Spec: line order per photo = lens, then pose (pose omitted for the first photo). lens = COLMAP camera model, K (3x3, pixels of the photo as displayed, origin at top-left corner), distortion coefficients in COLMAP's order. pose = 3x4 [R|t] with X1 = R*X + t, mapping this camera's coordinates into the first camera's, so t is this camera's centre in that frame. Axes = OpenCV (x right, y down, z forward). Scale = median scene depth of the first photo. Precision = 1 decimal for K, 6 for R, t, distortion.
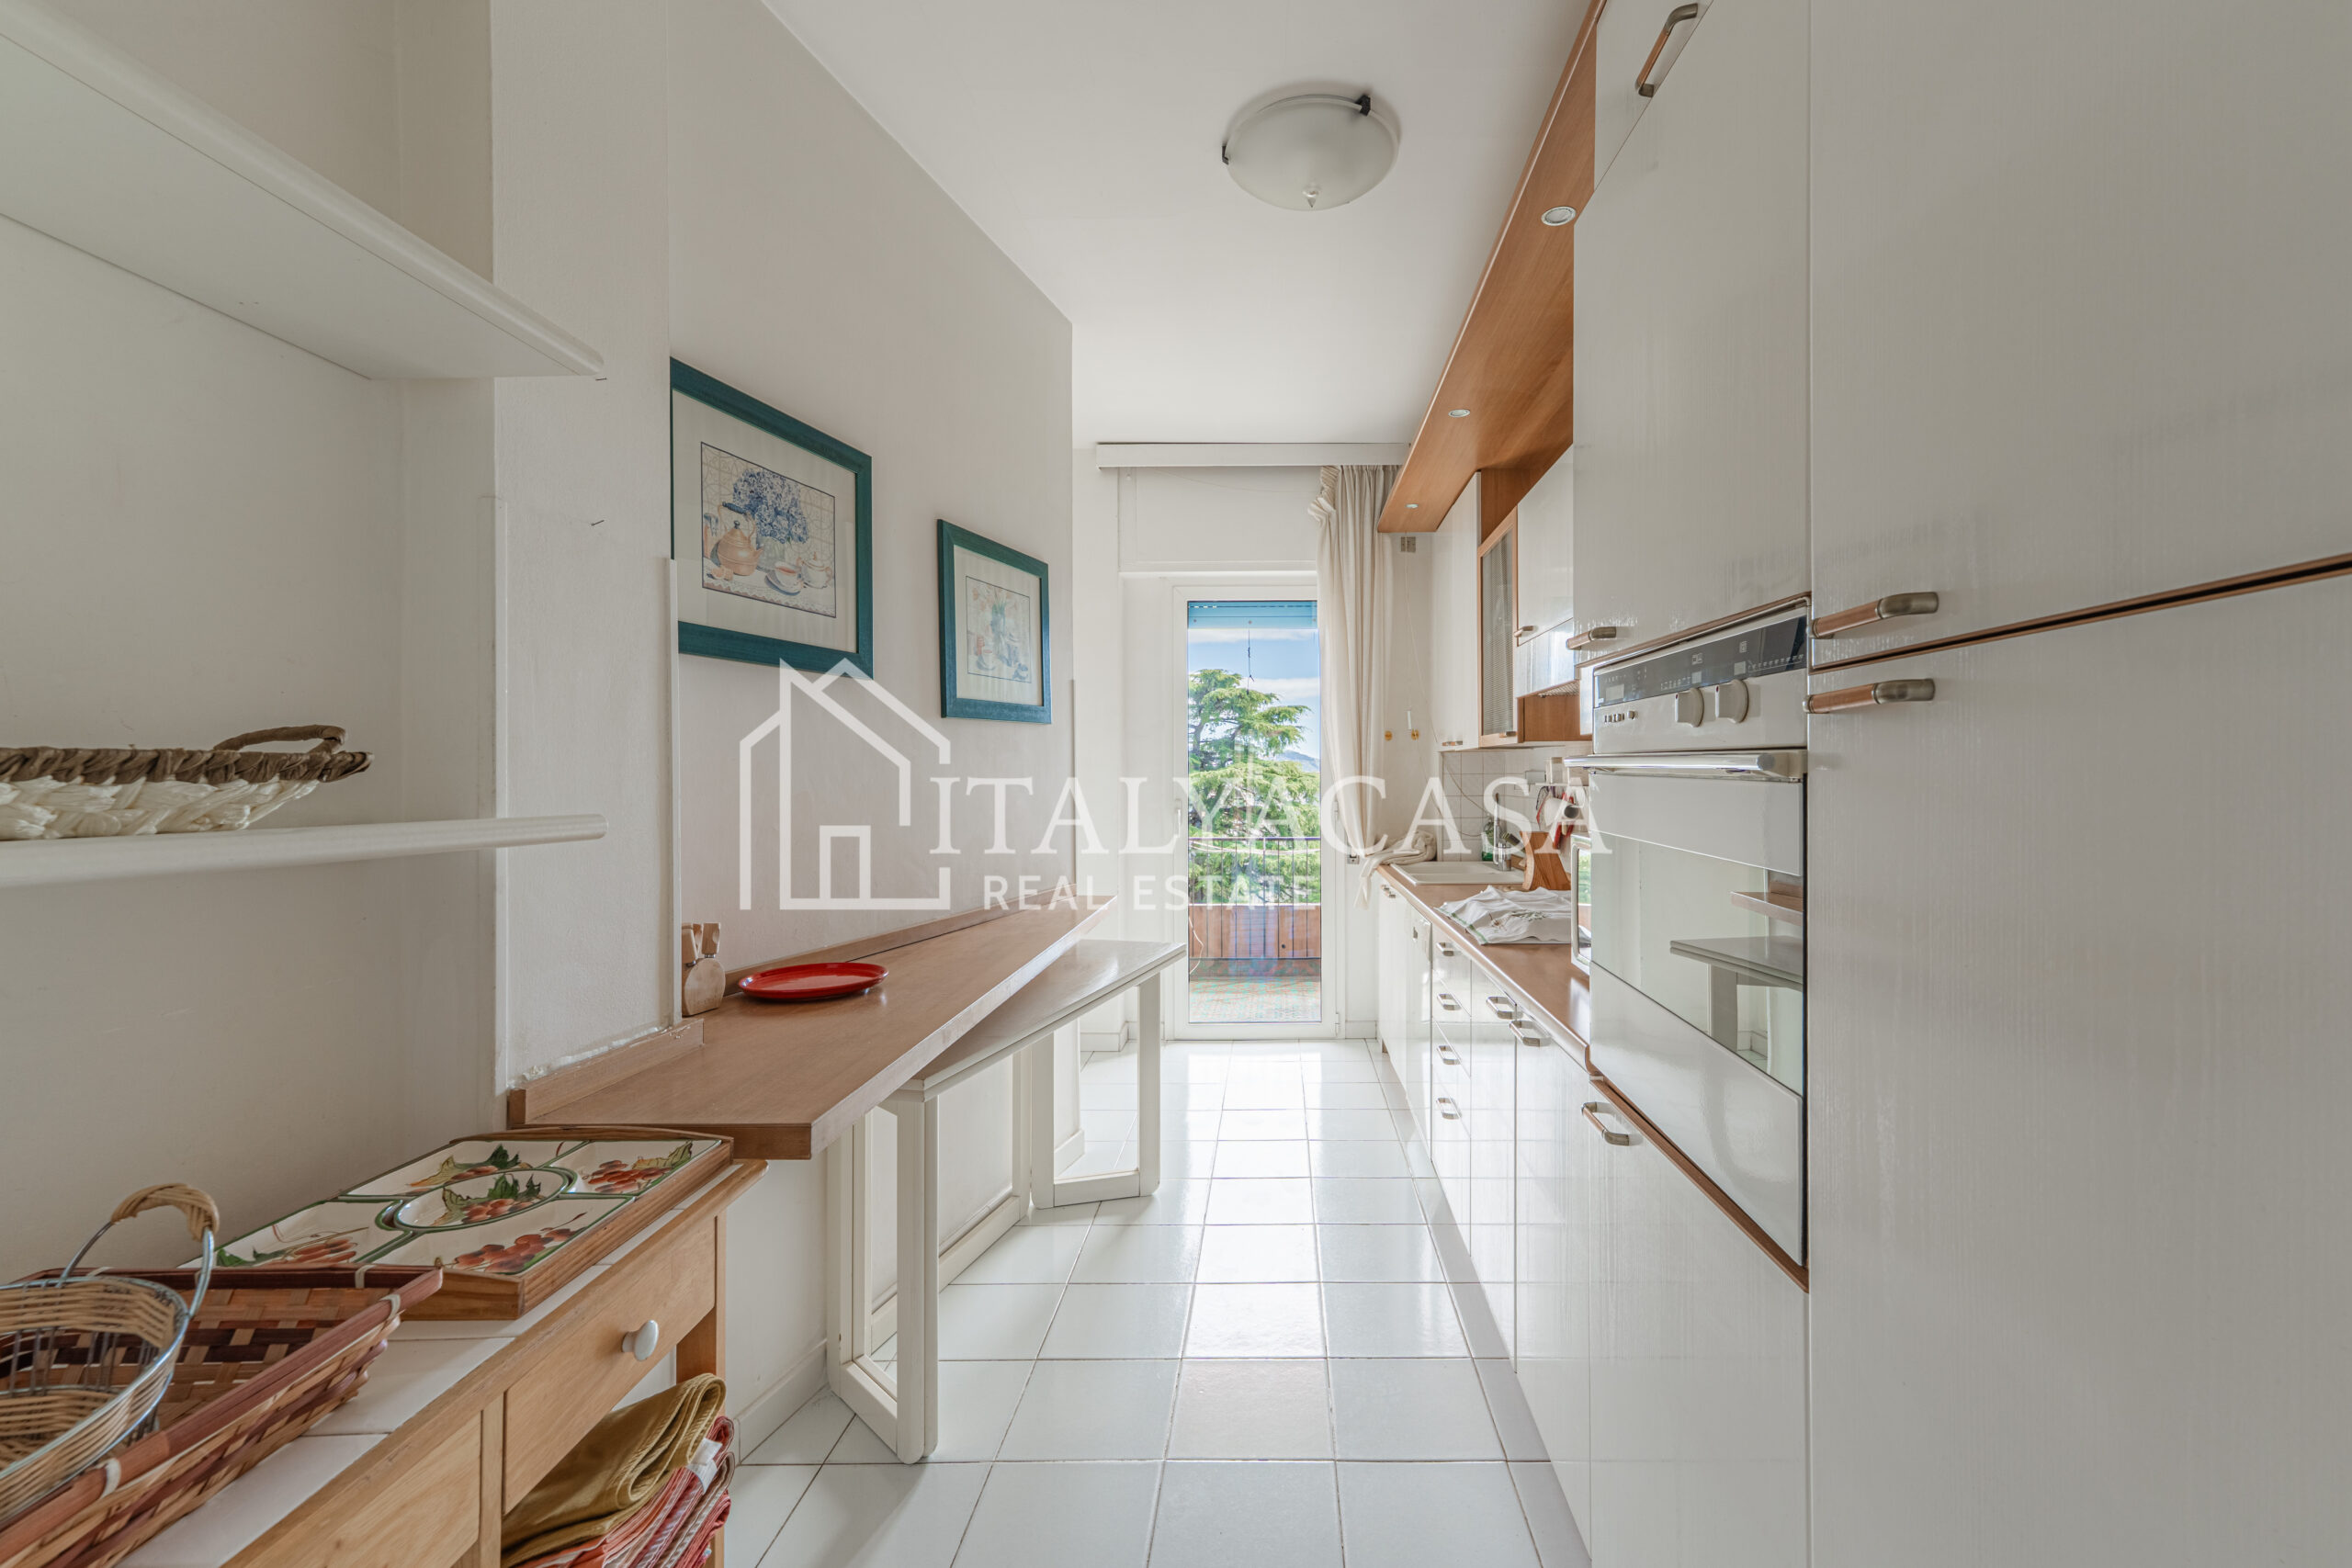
lens RADIAL K [[958.7, 0, 1174.4], [0, 958.7, 777.7], [0, 0, 1]] dist [0.000966, 0.000061]
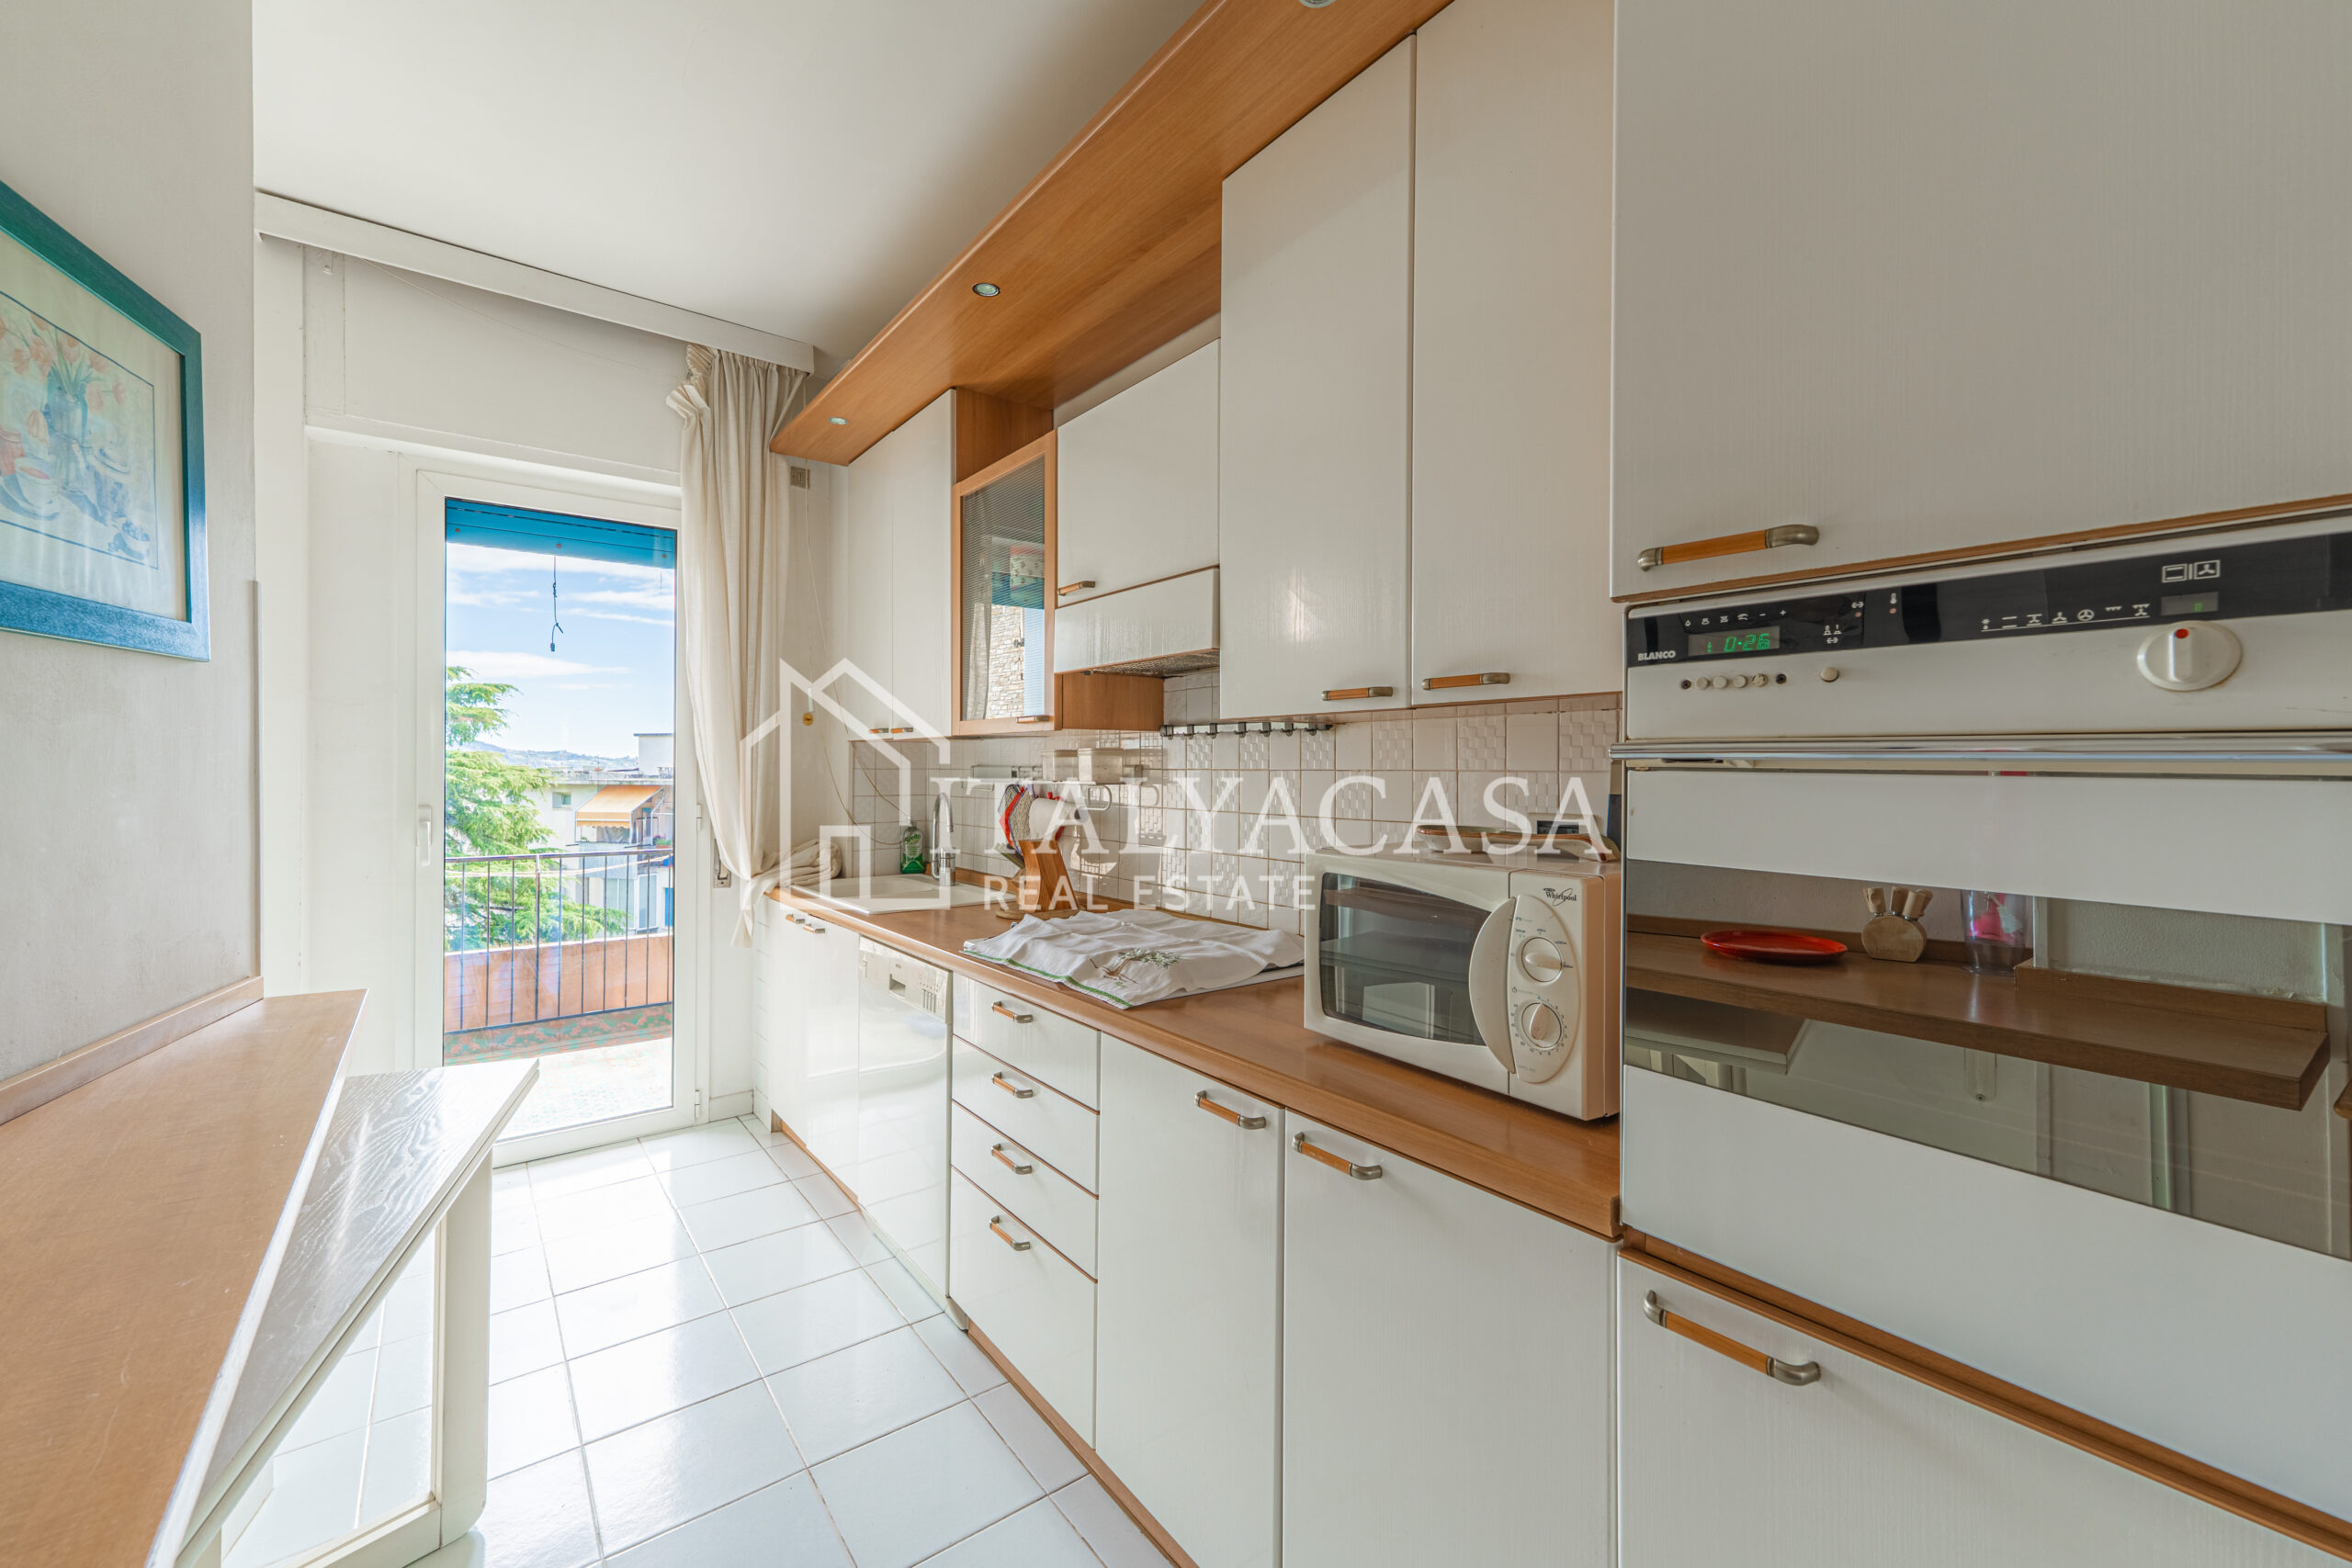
lens RADIAL K [[938.7, 0, 1115.5], [0, 938.7, 774.5], [0, 0, 1]] dist [-0.001574, 0.000015]
pose [[0.744797, 0.001519, 0.667289, -0.083470], [-0.003021, 0.999995, 0.001095, -0.000825], [-0.667284, -0.002832, 0.744798, 0.272793]]
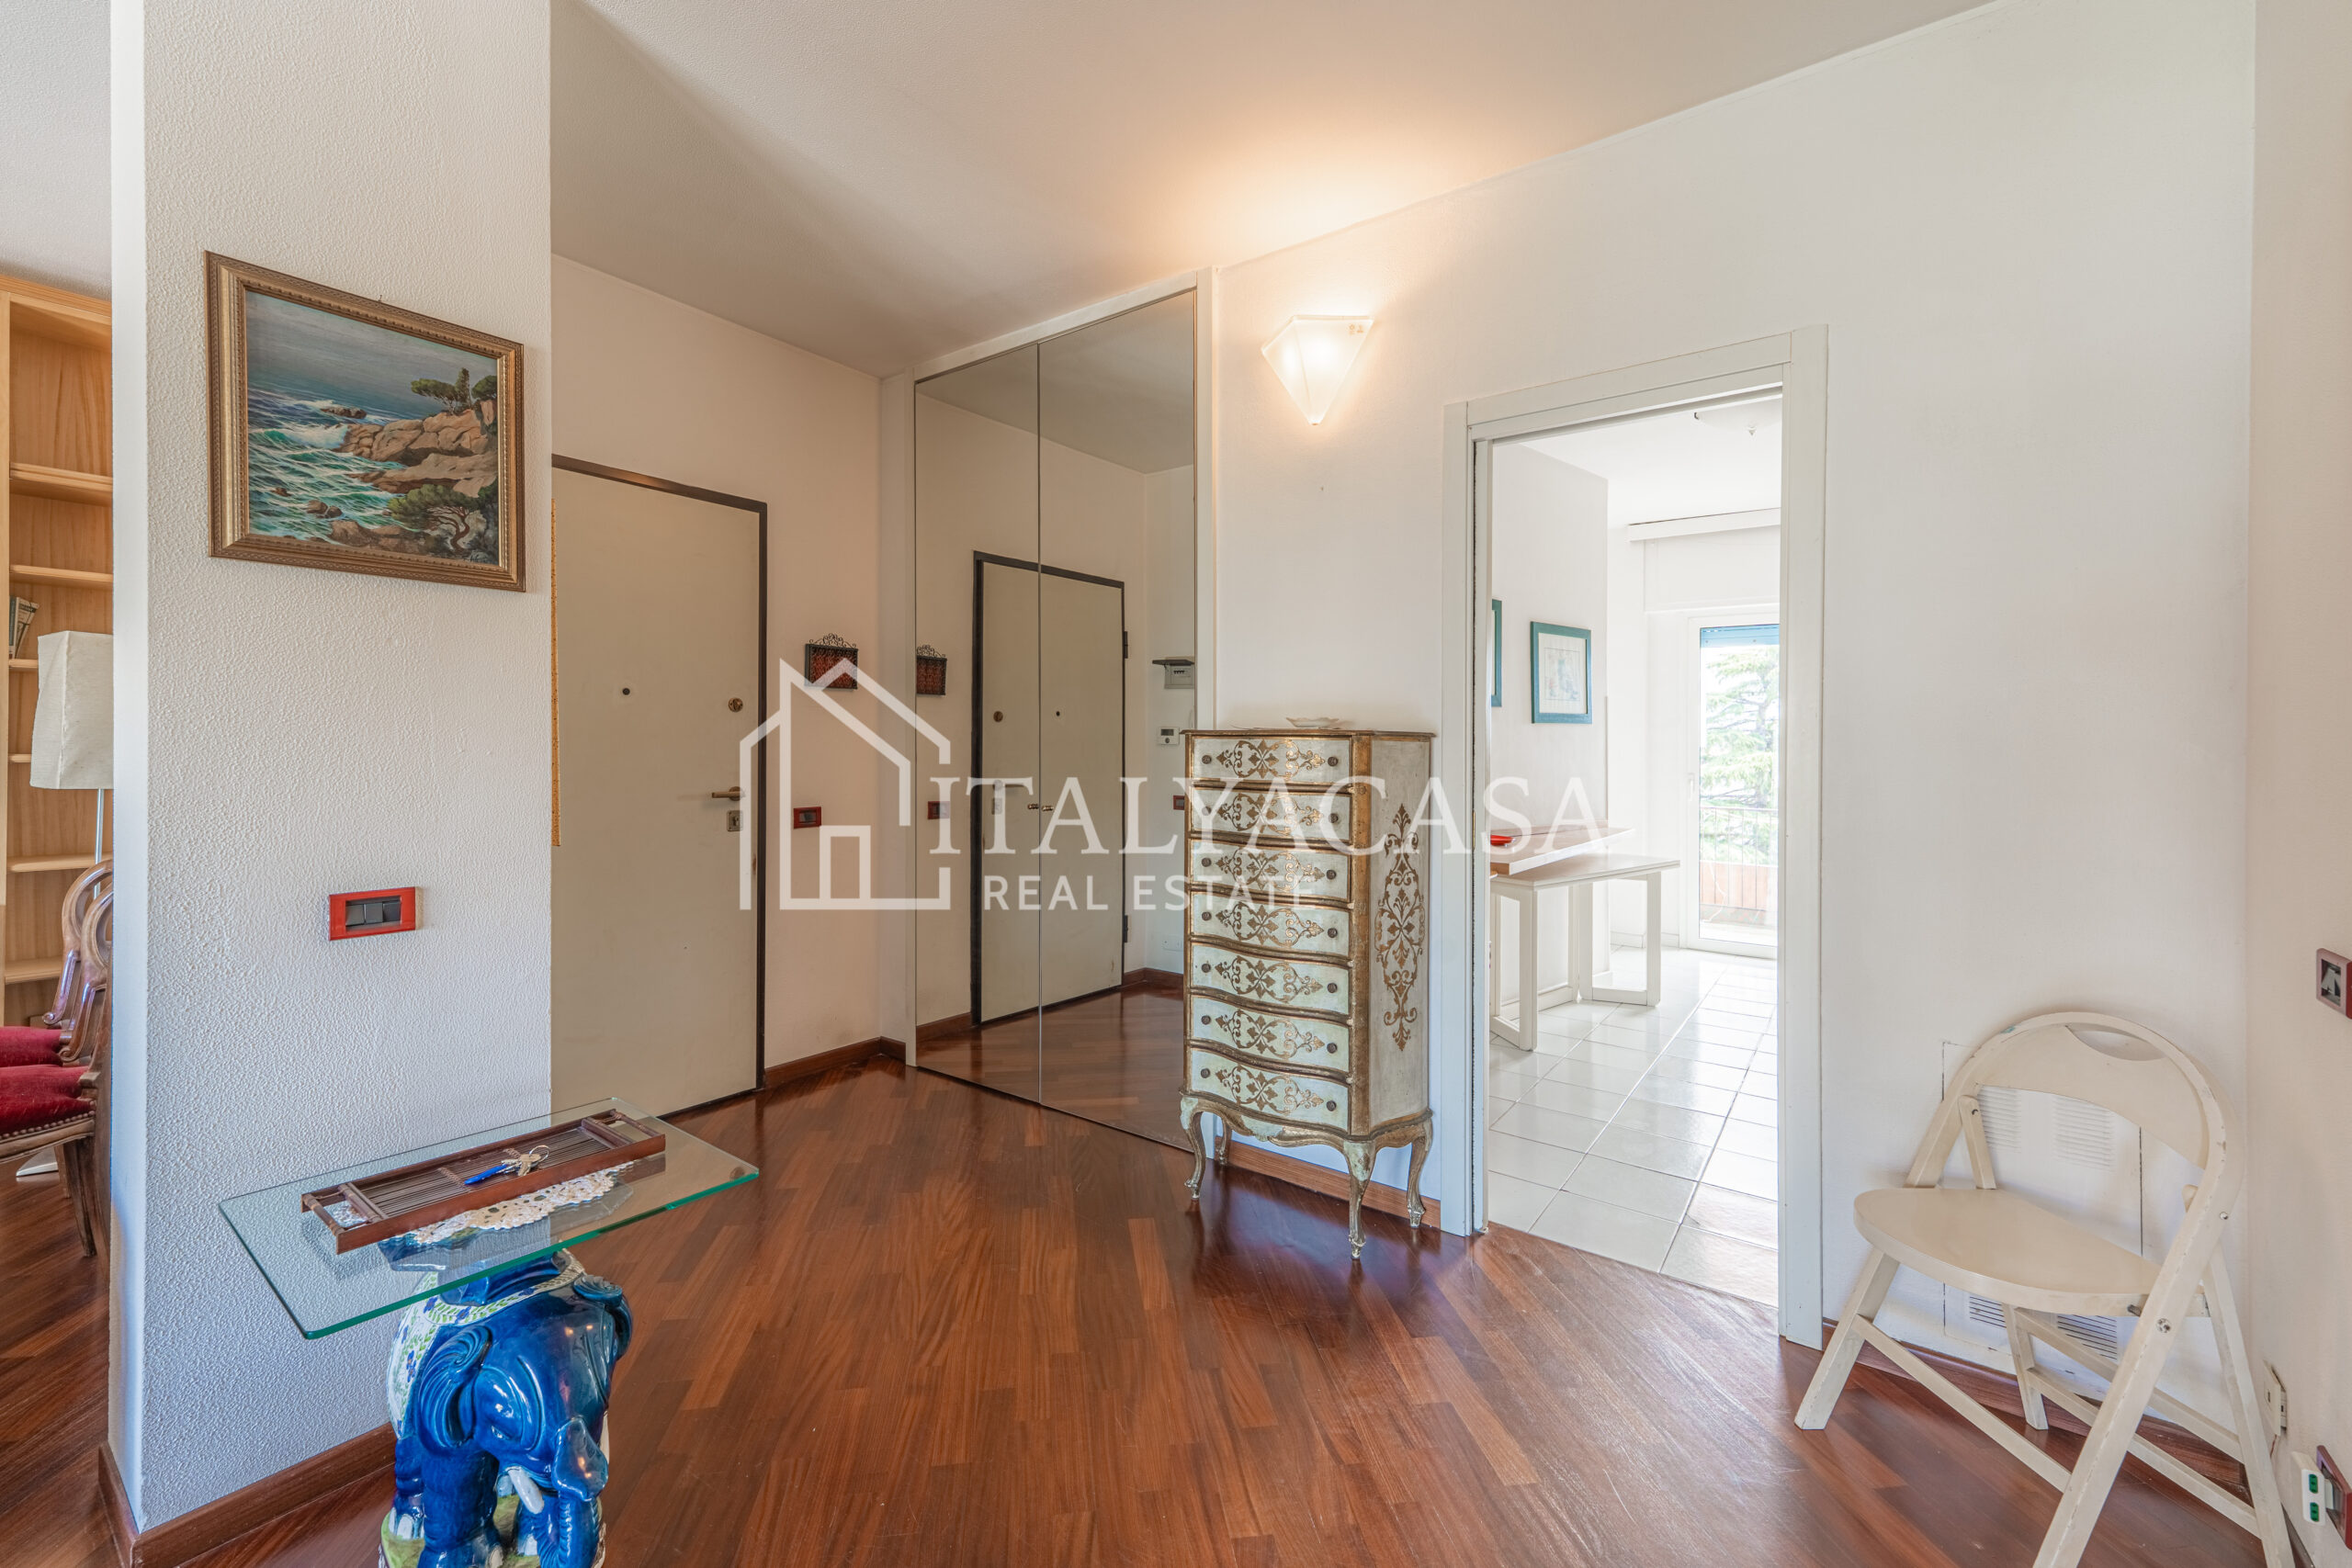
lens RADIAL K [[954.9, 0, 1172.6], [0, 954.9, 756.0], [0, 0, 1]] dist [-0.000110, -0.000015]
pose [[0.858822, 0.008889, -0.512197, 0.081012], [-0.009294, 0.999955, 0.001770, 0.003554], [0.512189, 0.003241, 0.858866, -0.677341]]
